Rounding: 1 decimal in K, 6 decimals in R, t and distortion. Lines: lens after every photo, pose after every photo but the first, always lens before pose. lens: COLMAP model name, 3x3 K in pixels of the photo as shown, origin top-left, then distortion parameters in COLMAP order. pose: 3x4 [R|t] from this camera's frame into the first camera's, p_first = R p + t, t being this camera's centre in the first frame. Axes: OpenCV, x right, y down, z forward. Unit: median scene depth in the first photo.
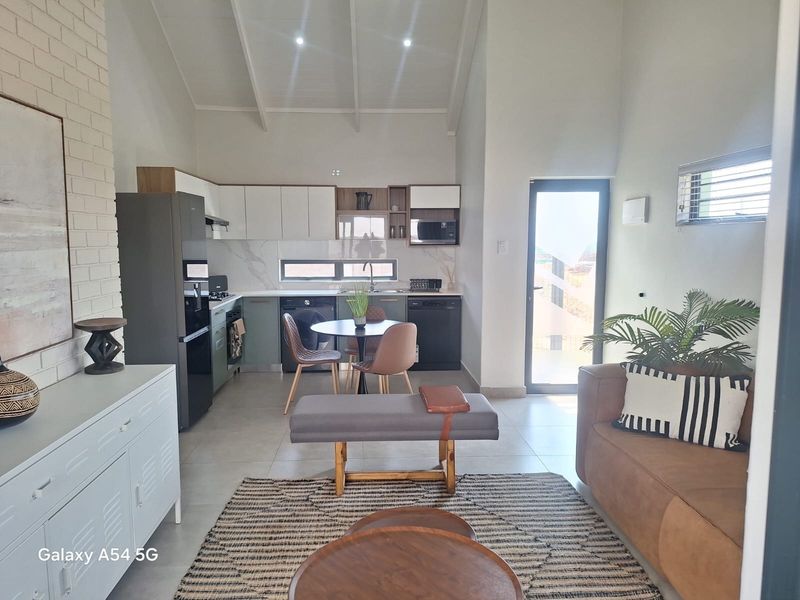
lens RADIAL K [[548.0, 0, 391.5], [0, 548.0, 297.9], [0, 0, 1]] dist [0.078245, -0.095423]
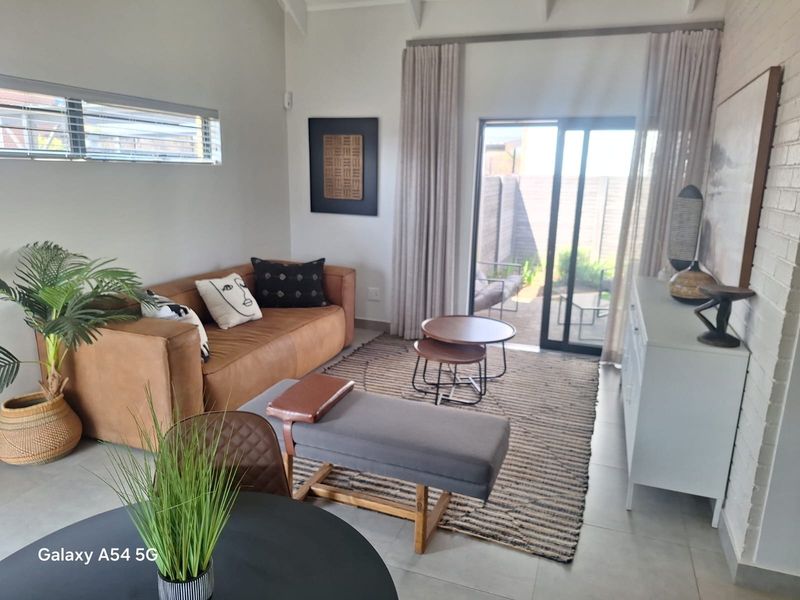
lens RADIAL K [[562.7, 0, 395.6], [0, 562.7, 311.8], [0, 0, 1]] dist [0.028546, -0.033048]
pose [[-0.920886, -0.119954, 0.370917, -0.203357], [0.012186, 0.942158, 0.334947, -0.133802], [-0.389641, 0.312968, -0.866159, 1.120950]]
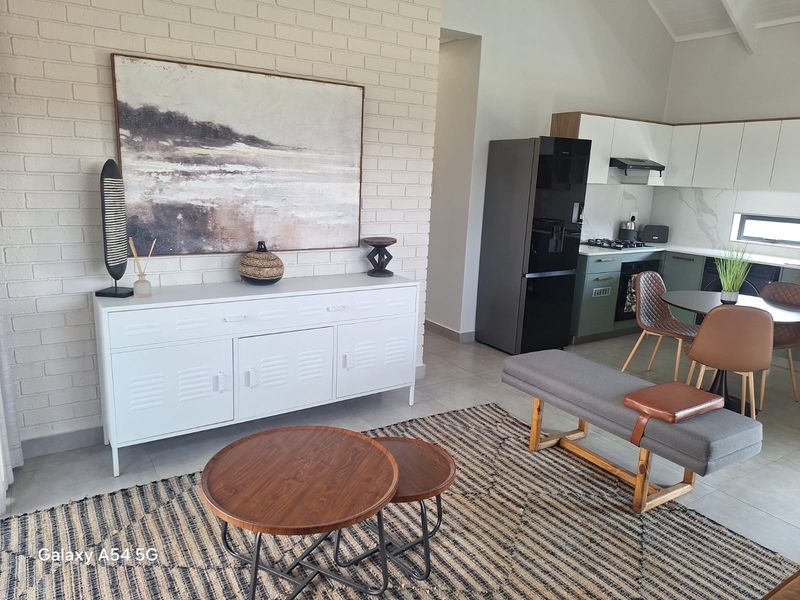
lens RADIAL K [[548.0, 0, 391.5], [0, 548.0, 297.9], [0, 0, 1]] dist [0.078245, -0.095423]
pose [[0.501989, 0.208523, -0.839360, 0.360744], [-0.130319, 0.977656, 0.164942, -0.023036], [0.855000, 0.026586, 0.517947, 0.183030]]
